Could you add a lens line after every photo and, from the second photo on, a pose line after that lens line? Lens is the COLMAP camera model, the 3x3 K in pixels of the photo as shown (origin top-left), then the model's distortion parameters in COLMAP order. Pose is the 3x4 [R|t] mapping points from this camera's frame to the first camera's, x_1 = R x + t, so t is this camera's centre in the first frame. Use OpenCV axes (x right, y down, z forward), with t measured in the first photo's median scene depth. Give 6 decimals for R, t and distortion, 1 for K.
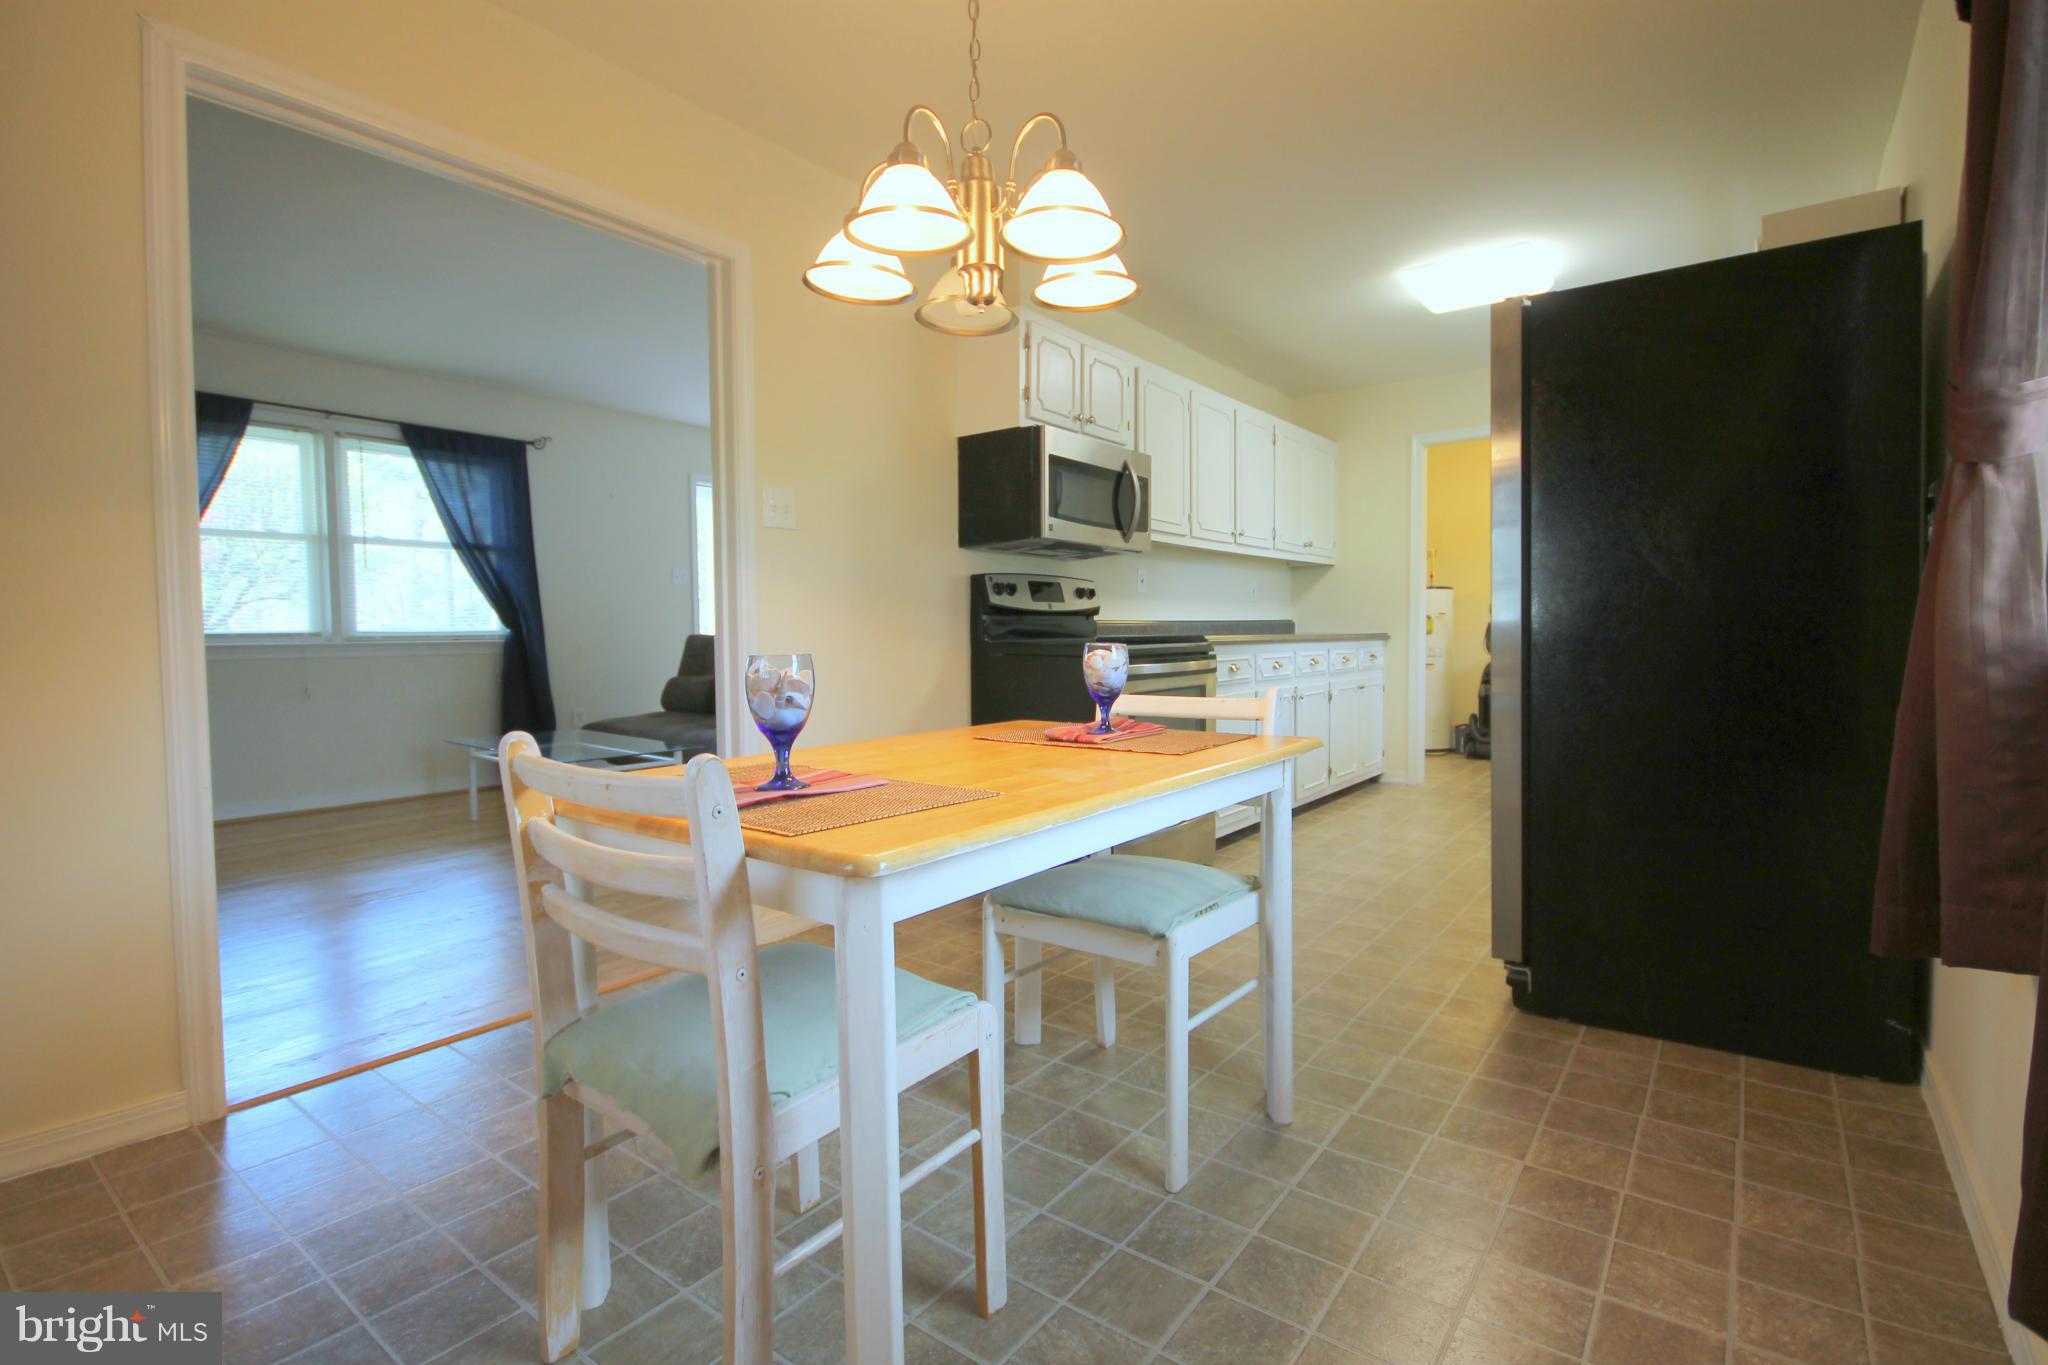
lens RADIAL K [[967.6, 0, 1033.0], [0, 967.6, 679.9], [0, 0, 1]] dist [-0.003636, -0.001204]
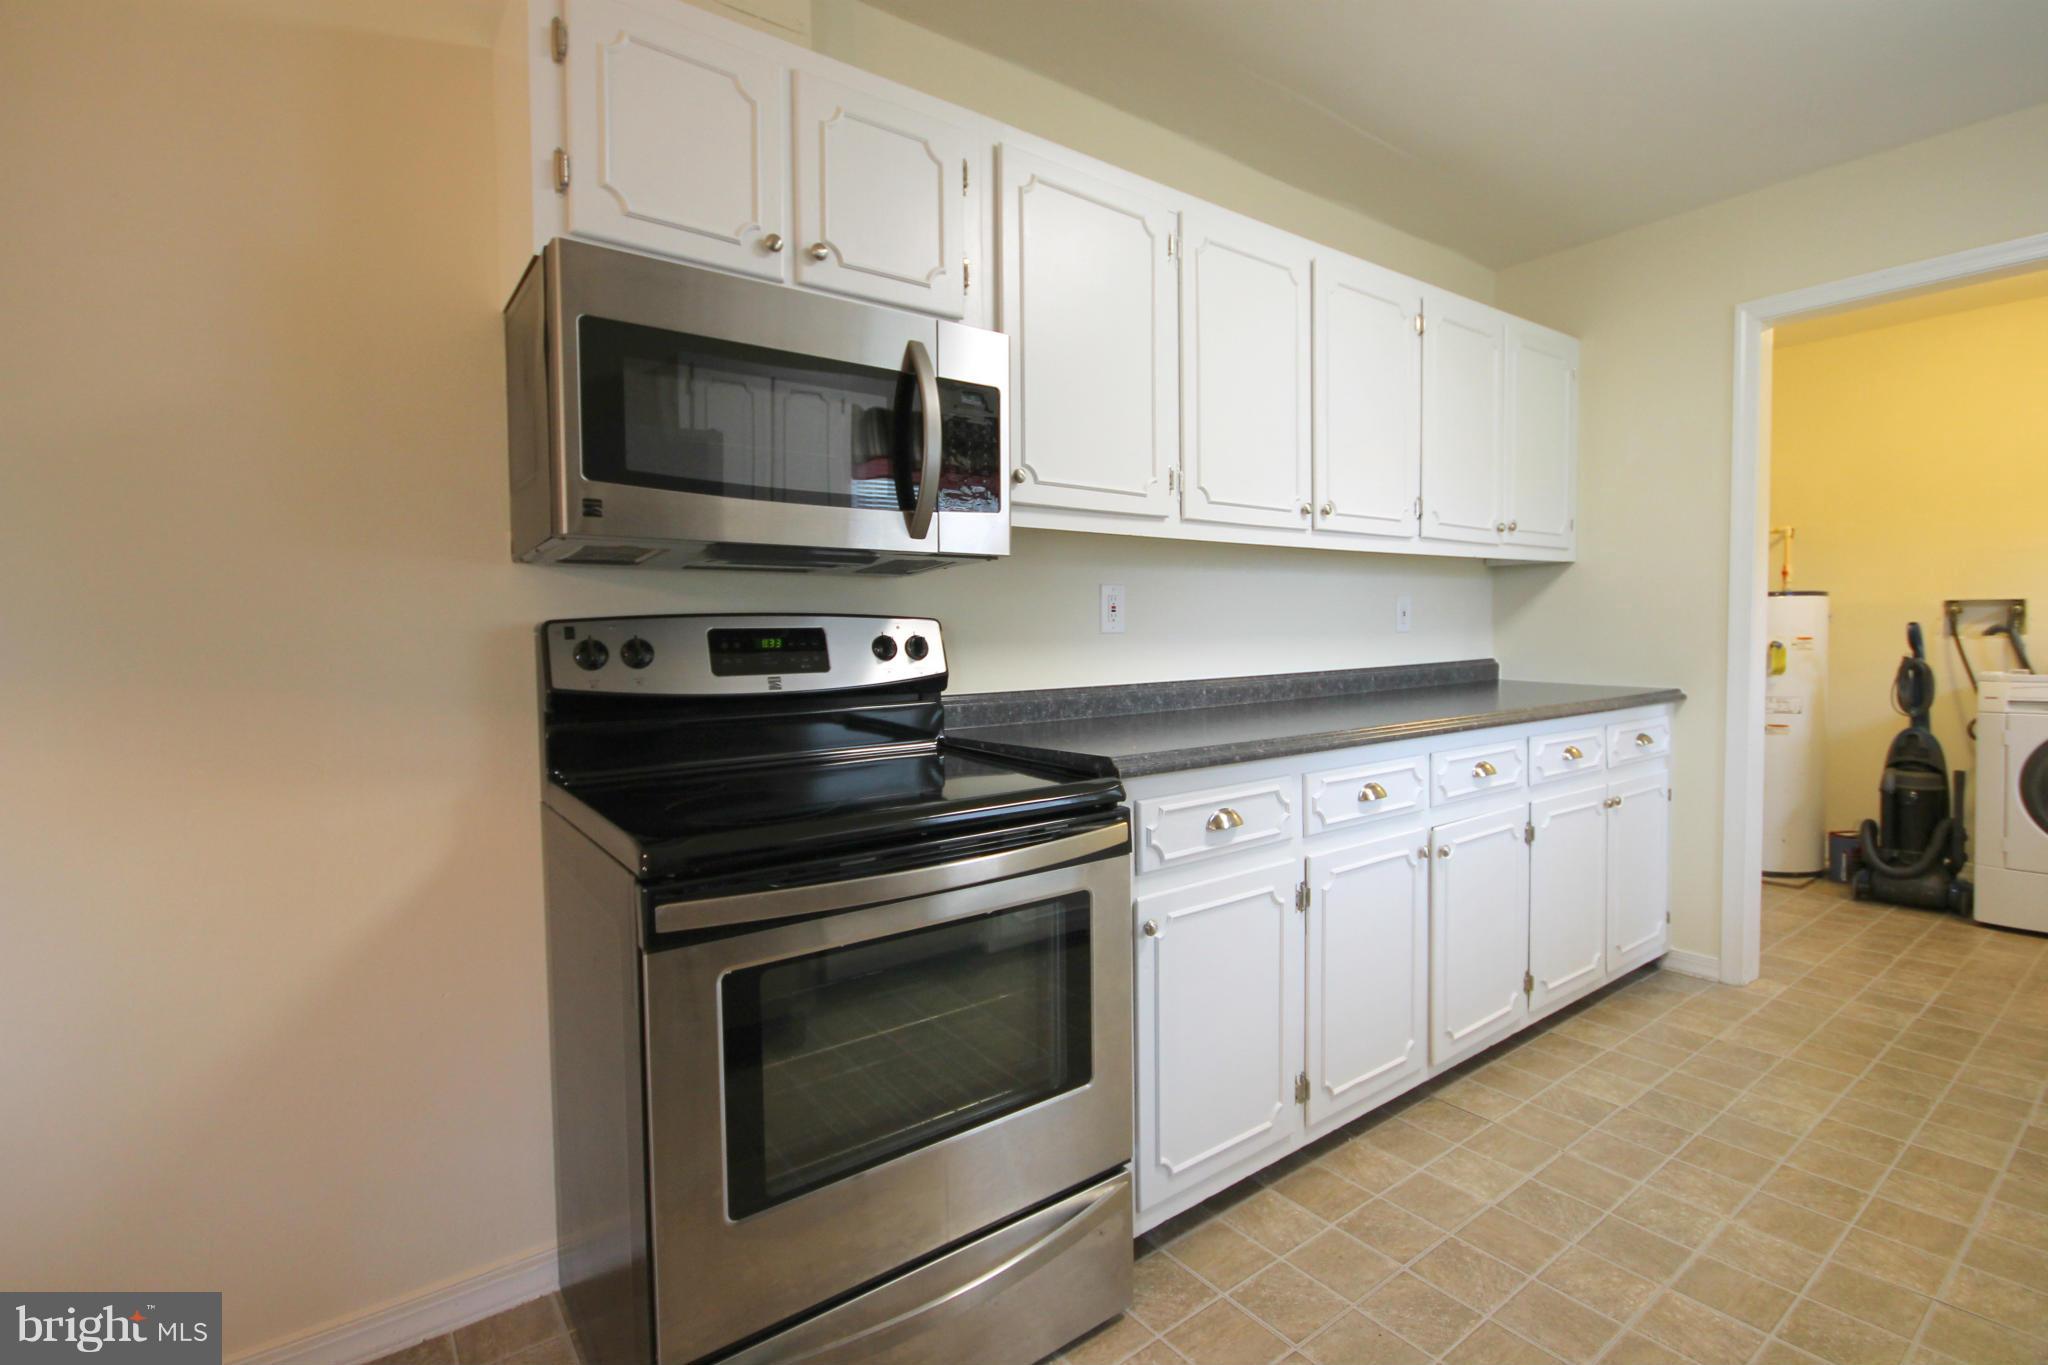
lens RADIAL K [[967.6, 0, 1020.6], [0, 967.6, 678.8], [0, 0, 1]] dist [-0.003636, -0.001204]
pose [[0.959340, 0.008891, -0.282112, 0.202896], [-0.008168, 0.999960, 0.003737, -0.063665], [0.282133, -0.001281, 0.959374, 0.469056]]
